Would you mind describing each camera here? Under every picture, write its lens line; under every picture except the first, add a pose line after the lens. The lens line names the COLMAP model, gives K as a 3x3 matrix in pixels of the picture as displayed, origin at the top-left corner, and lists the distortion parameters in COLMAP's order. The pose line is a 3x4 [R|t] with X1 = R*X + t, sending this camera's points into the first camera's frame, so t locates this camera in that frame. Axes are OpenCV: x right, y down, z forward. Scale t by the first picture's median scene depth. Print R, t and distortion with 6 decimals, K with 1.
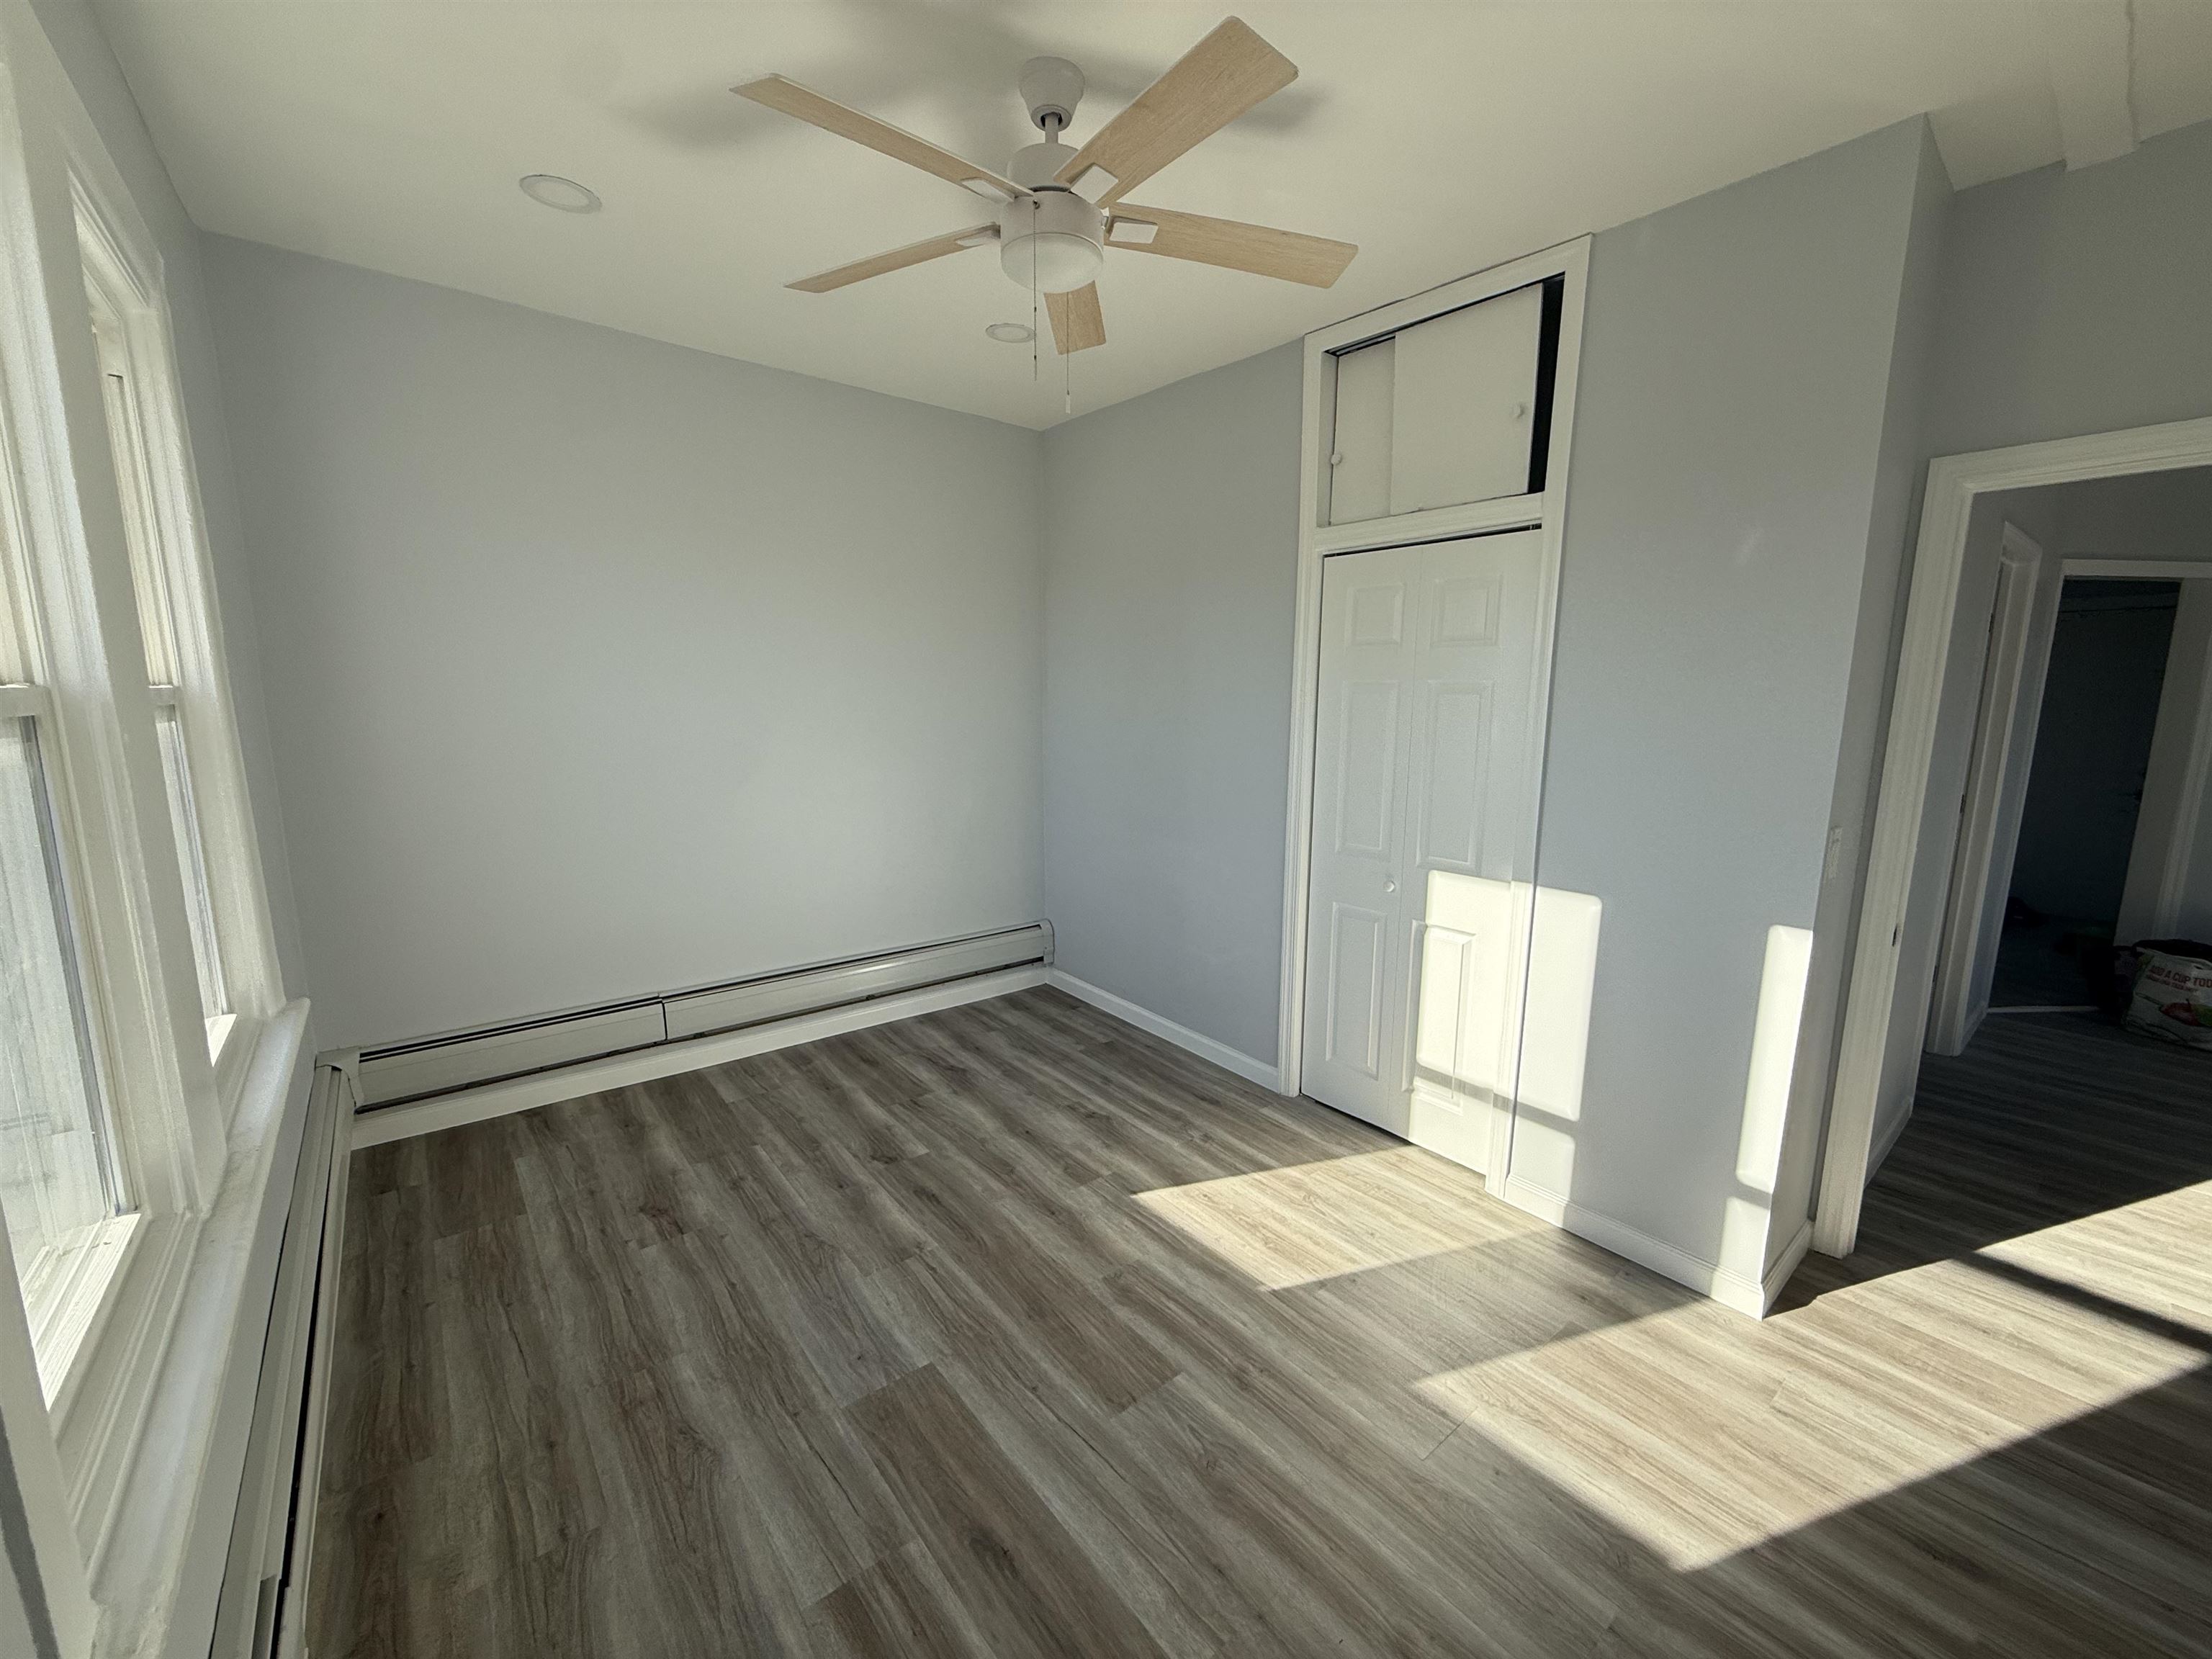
lens RADIAL K [[880.3, 0, 1096.8], [0, 880.3, 832.4], [0, 0, 1]] dist [0.000417, 0.000433]
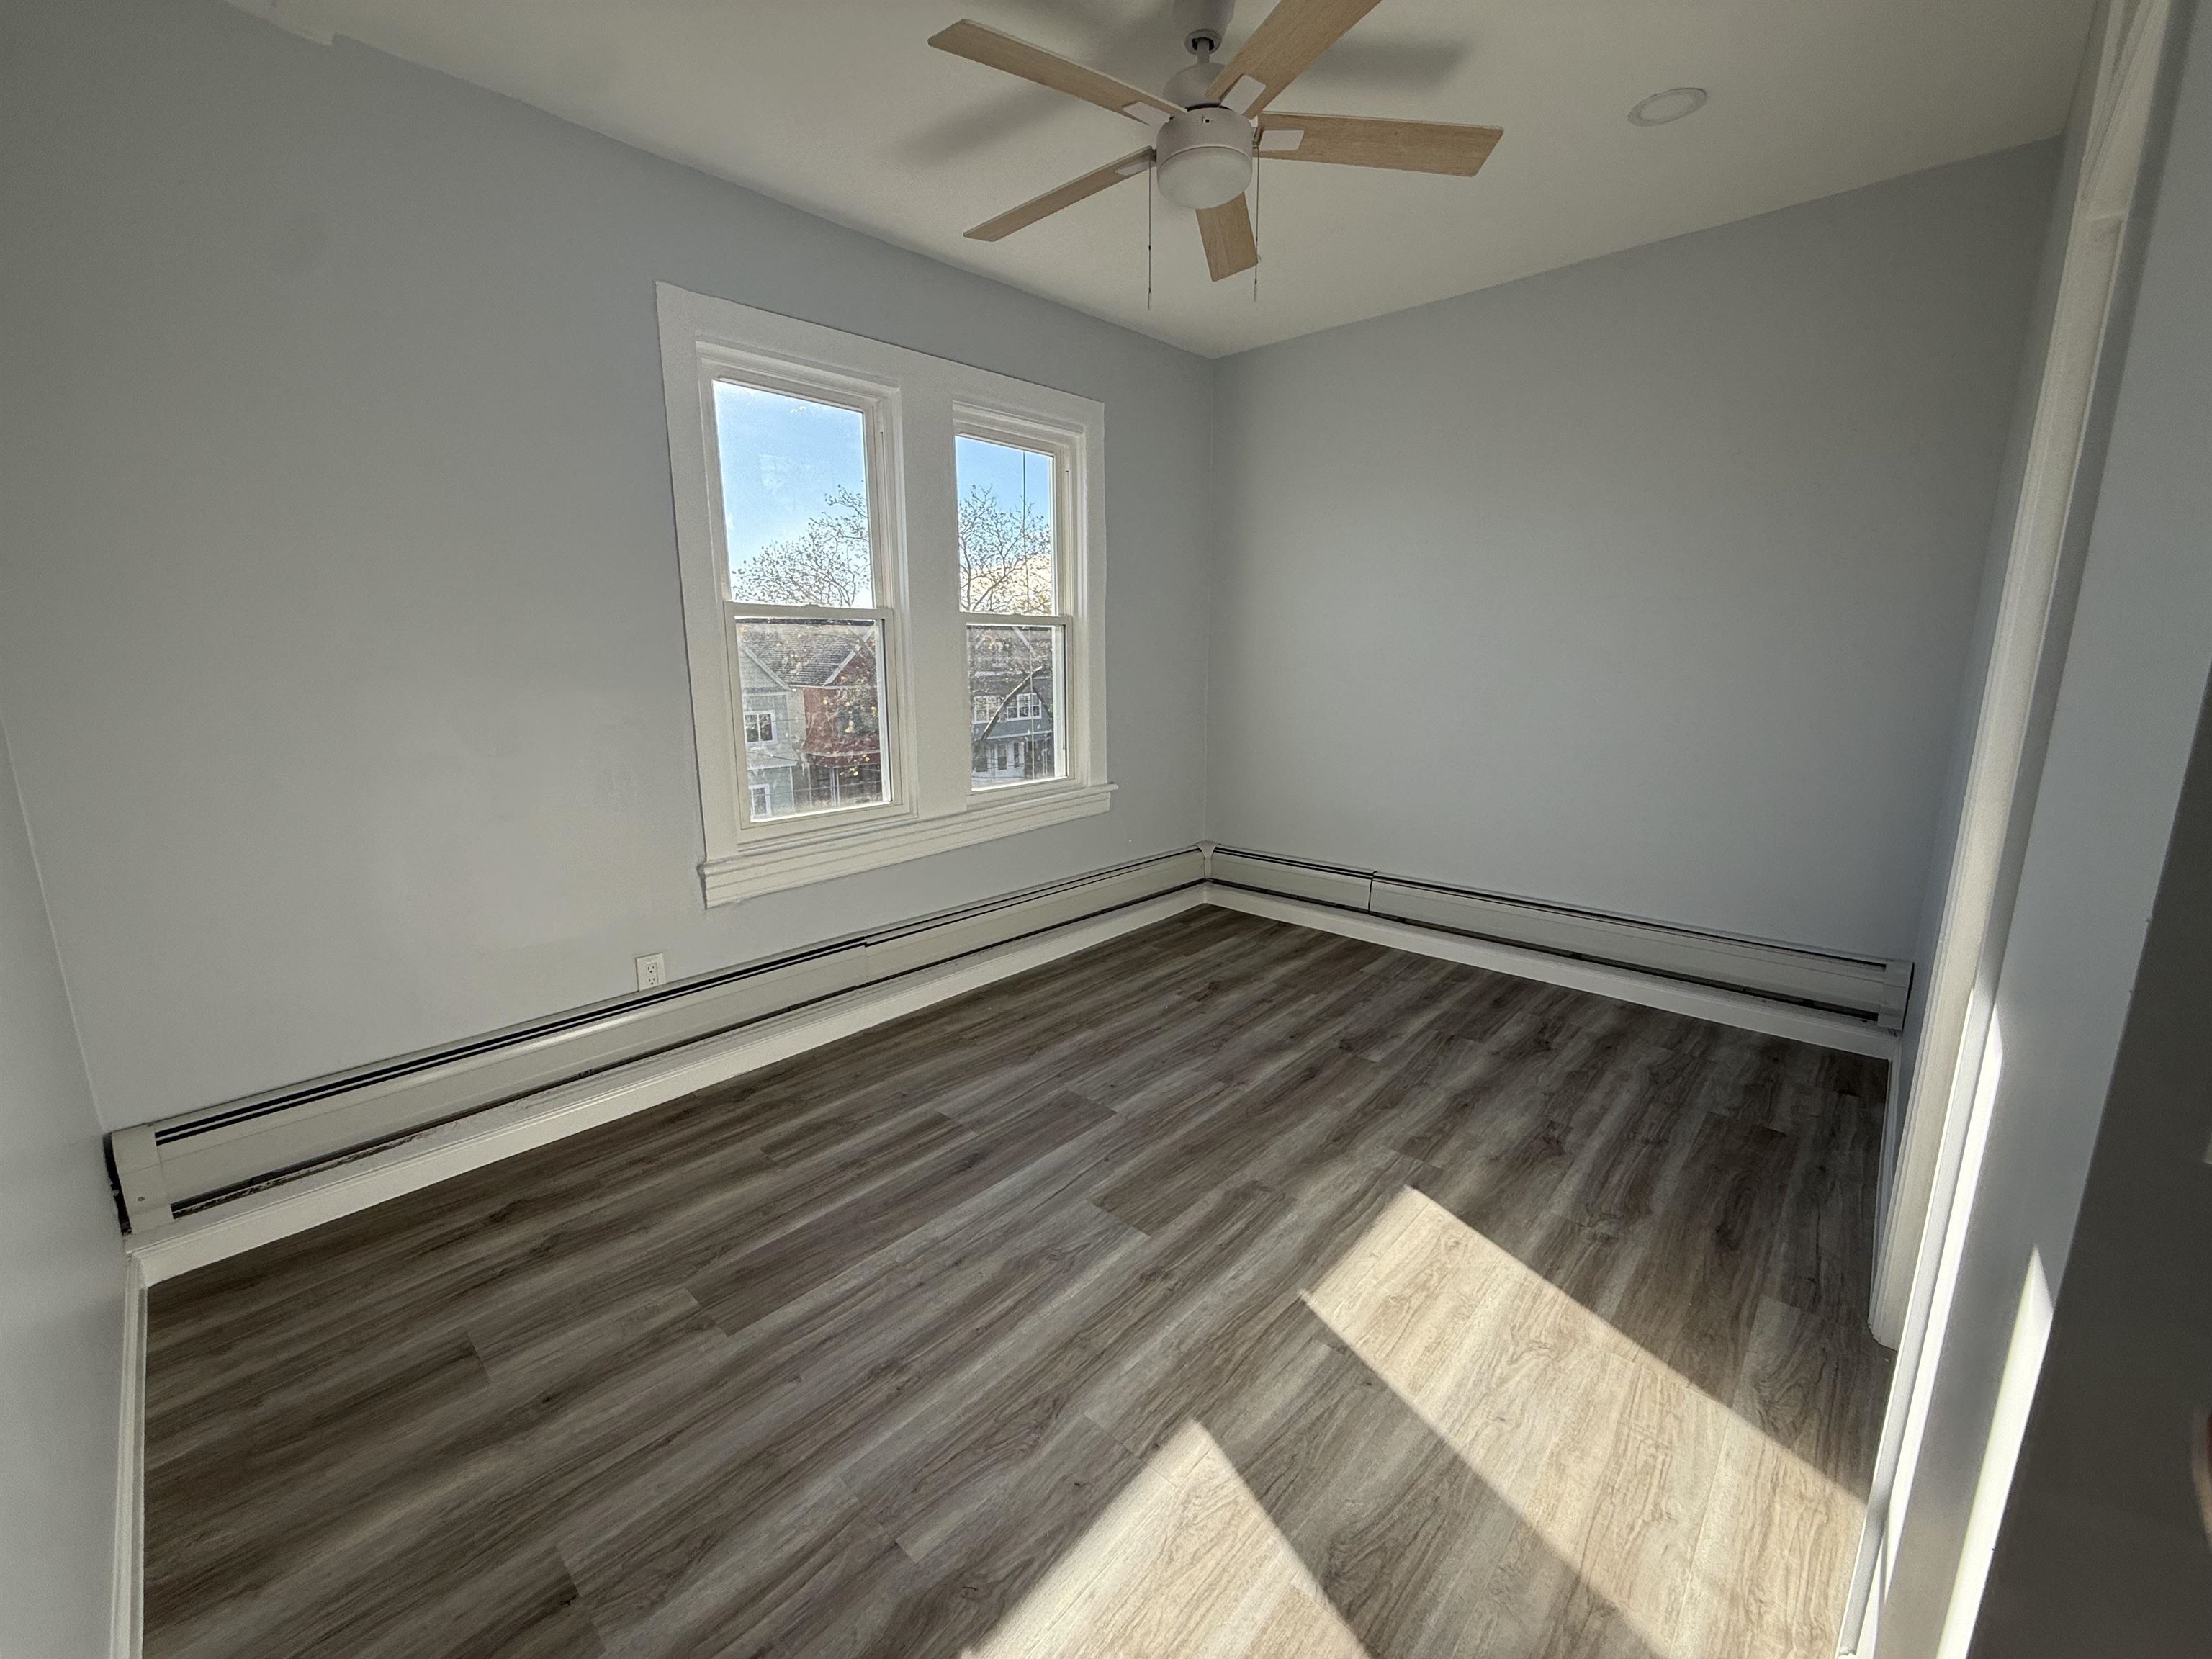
lens RADIAL K [[880.3, 0, 1096.8], [0, 880.3, 832.4], [0, 0, 1]] dist [0.000417, 0.000433]
pose [[0.146623, 0.186686, -0.971416, 0.758118], [-0.152427, 0.974565, 0.164285, -0.011908], [0.977378, 0.123982, 0.171350, 0.522969]]
